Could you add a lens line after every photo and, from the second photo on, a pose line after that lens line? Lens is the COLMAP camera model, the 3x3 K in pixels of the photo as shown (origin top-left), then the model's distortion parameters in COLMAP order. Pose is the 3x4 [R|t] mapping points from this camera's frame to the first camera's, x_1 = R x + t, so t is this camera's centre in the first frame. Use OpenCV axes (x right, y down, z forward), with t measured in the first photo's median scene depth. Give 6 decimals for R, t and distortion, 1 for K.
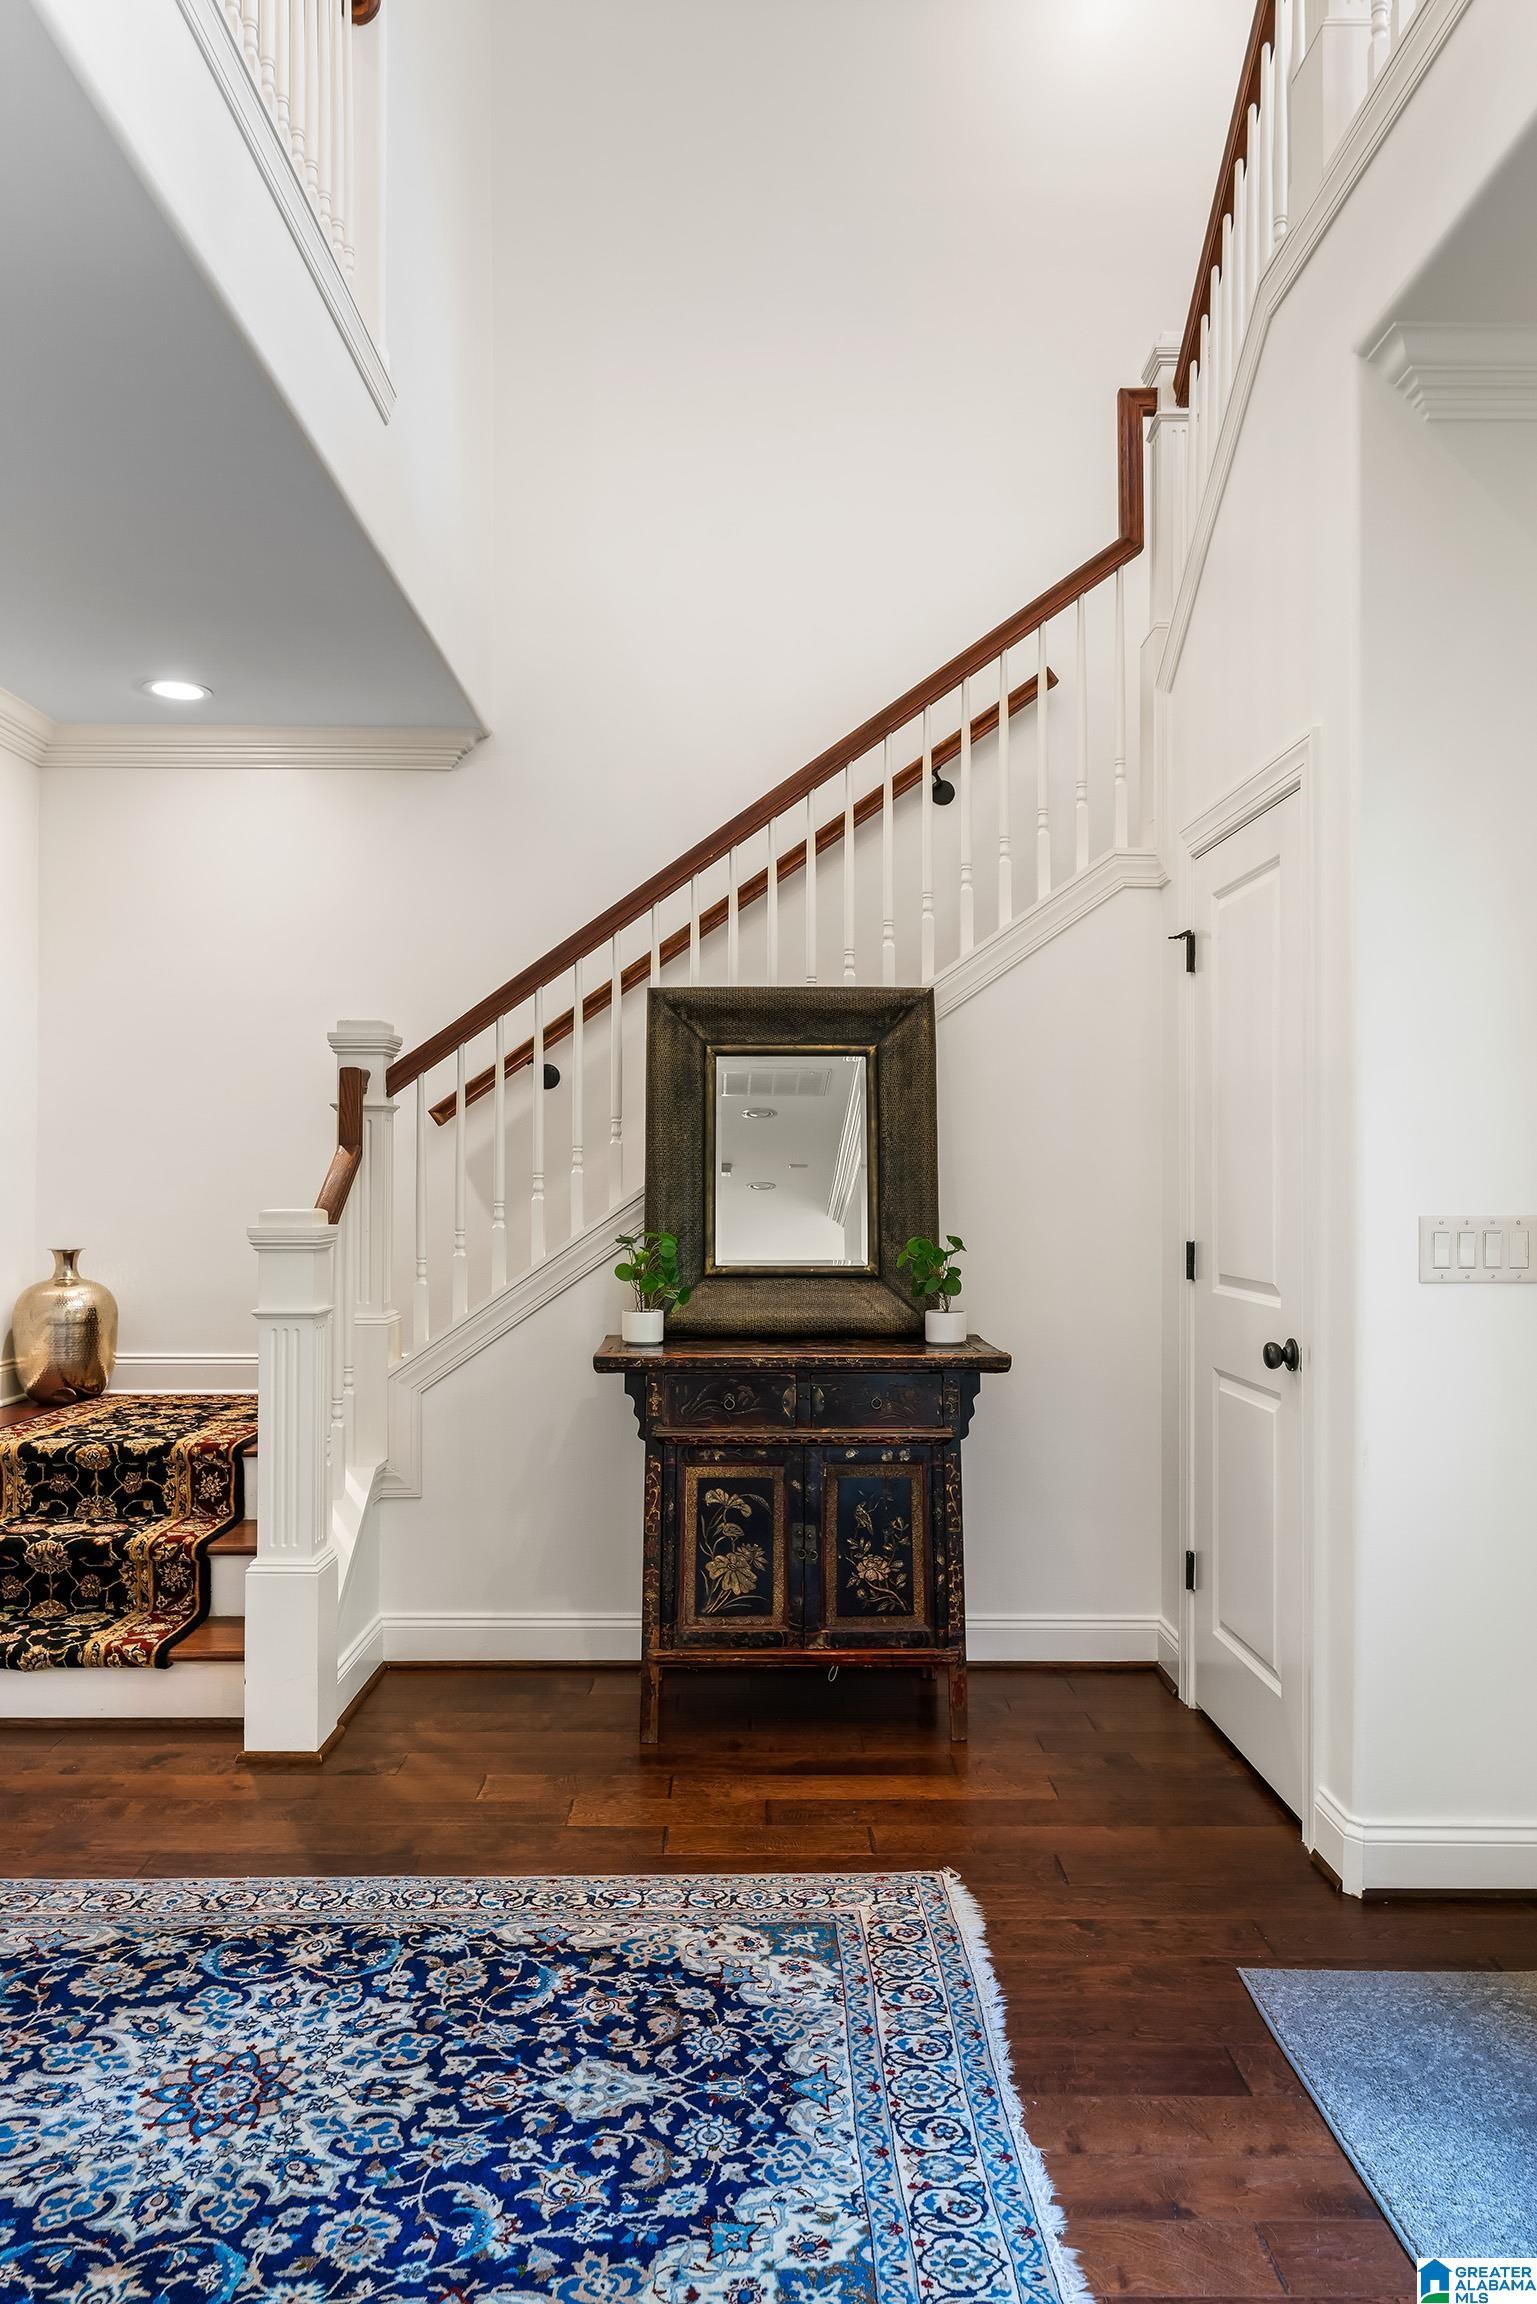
lens RADIAL K [[1593.6, 0, 765.3], [0, 1593.6, 1154.6], [0, 0, 1]] dist [-0.001470, 0.004635]
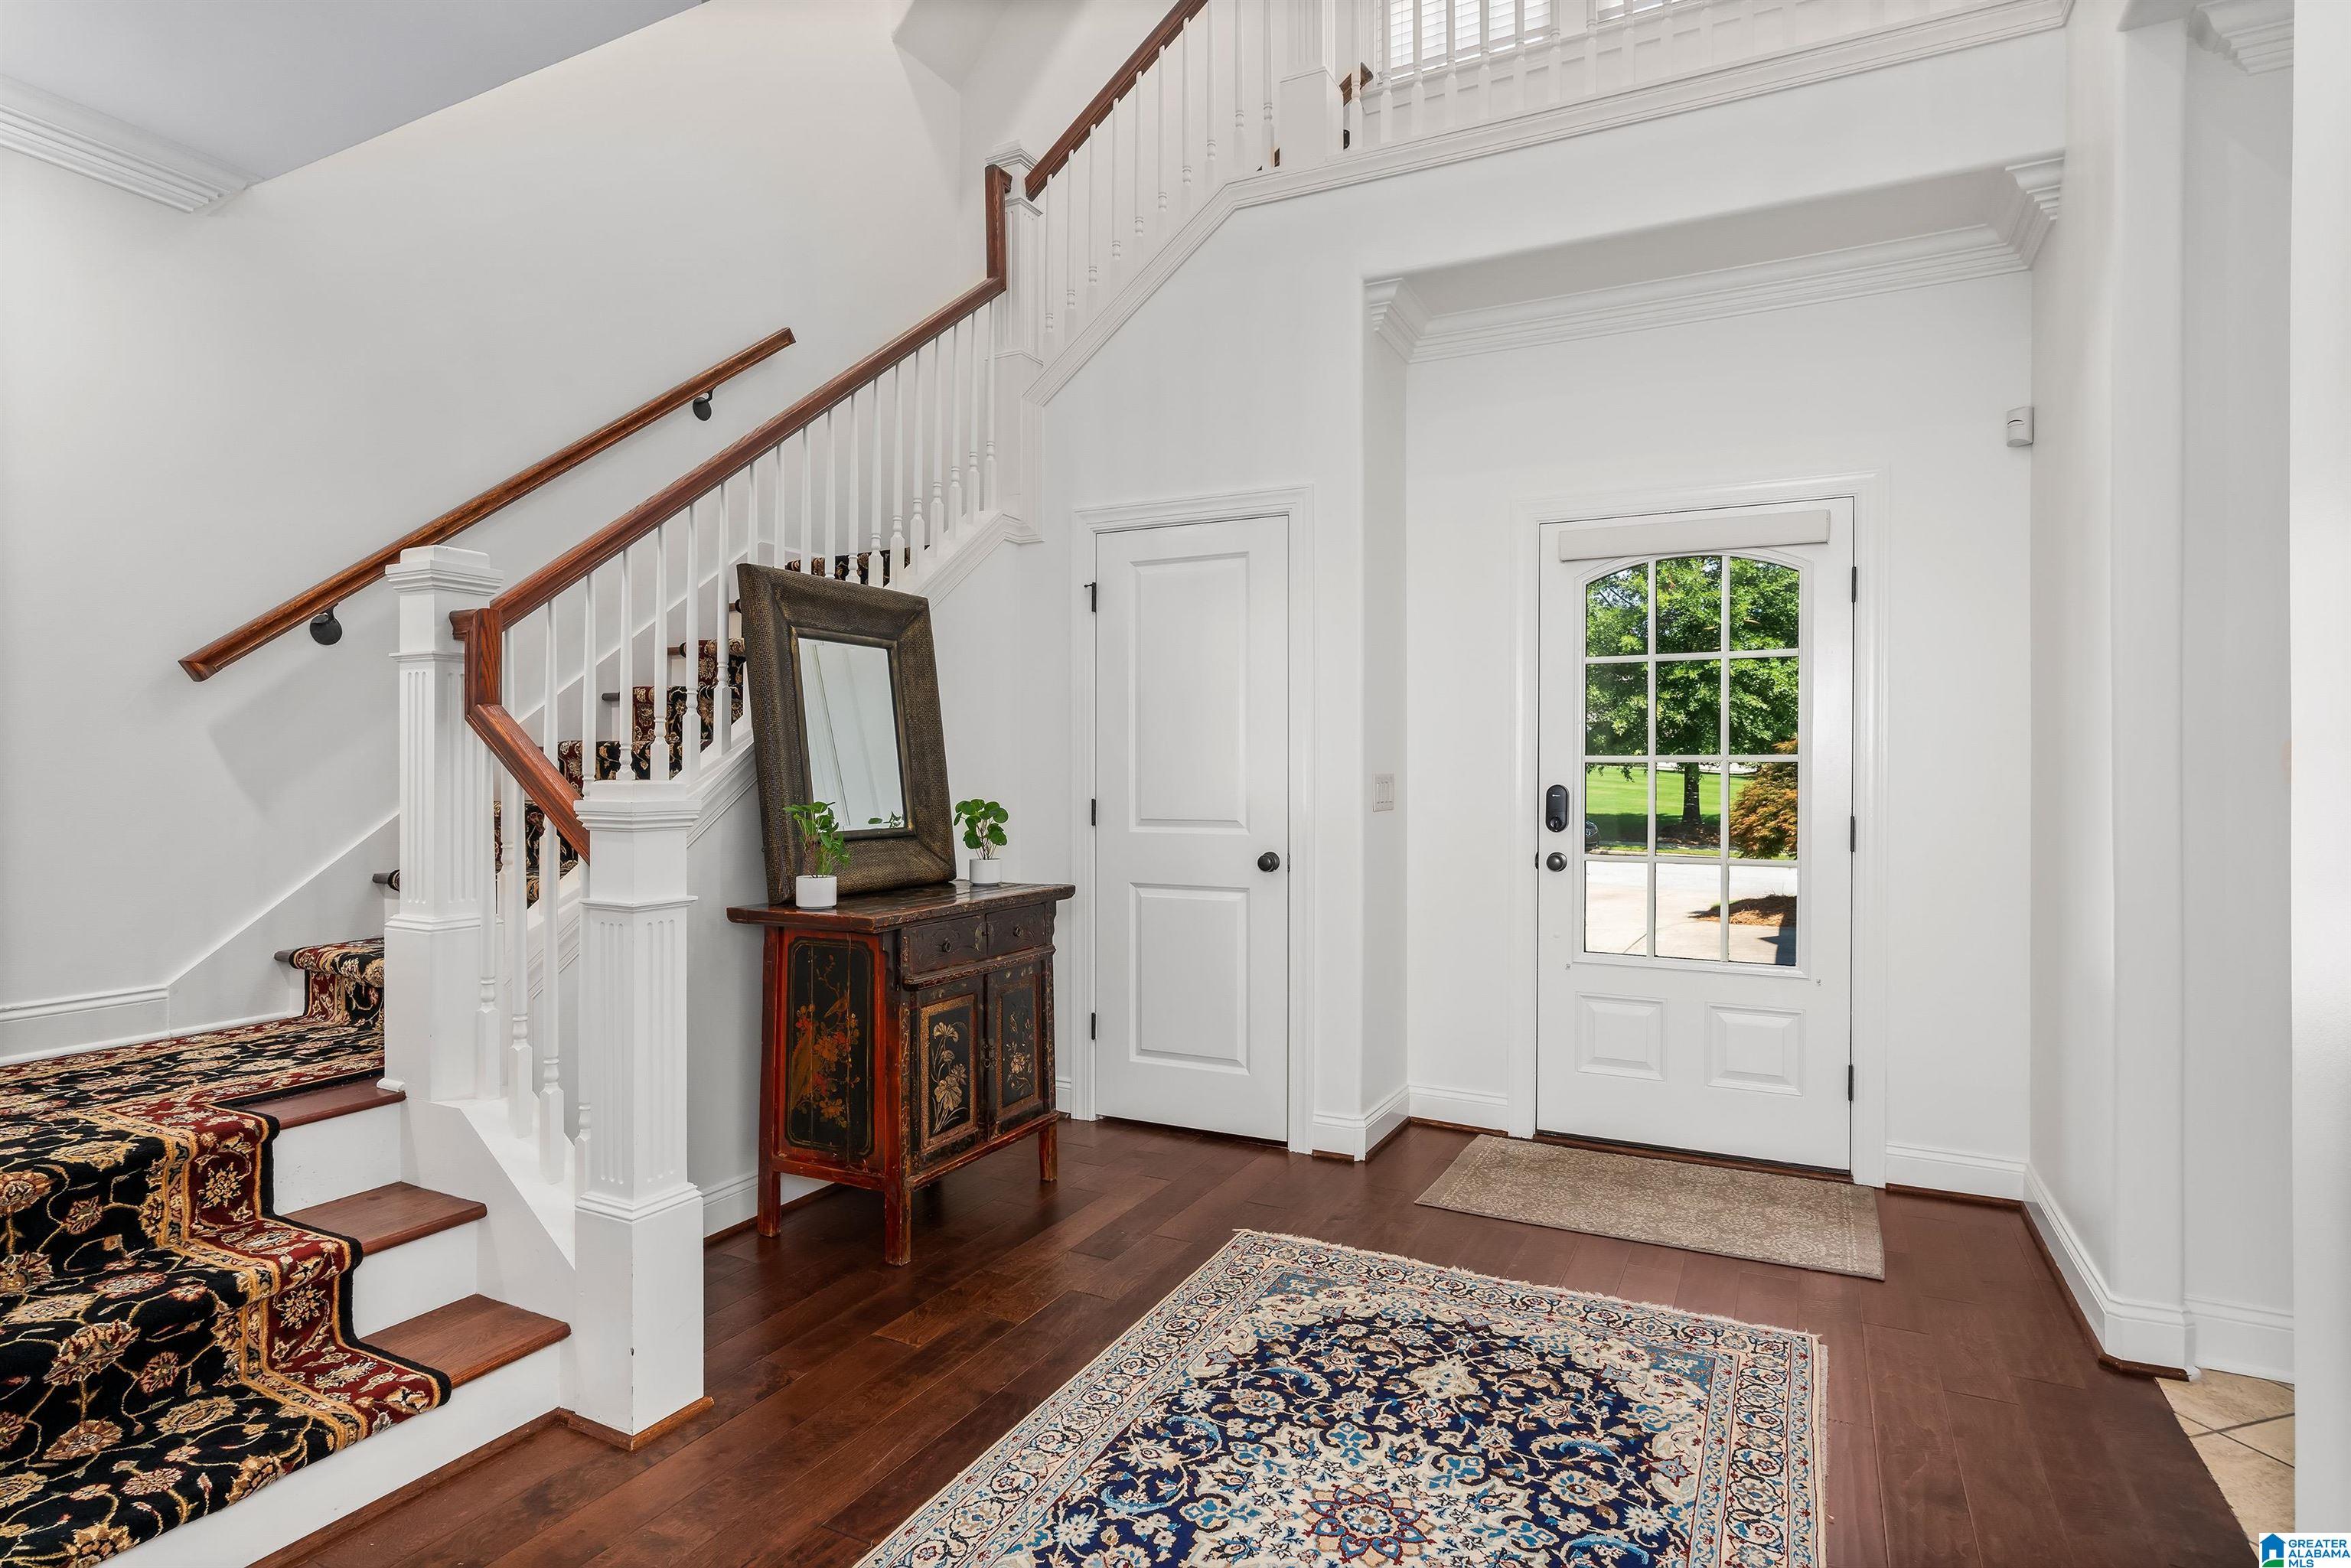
lens RADIAL K [[1256.4, 0, 1171.4], [0, 1256.4, 779.3], [0, 0, 1]] dist [-0.008070, 0.001054]
pose [[0.445850, -0.006201, 0.895086, -1.032899], [-0.011143, 0.999860, 0.012477, 0.030808], [-0.895038, -0.015537, 0.445719, 0.617427]]
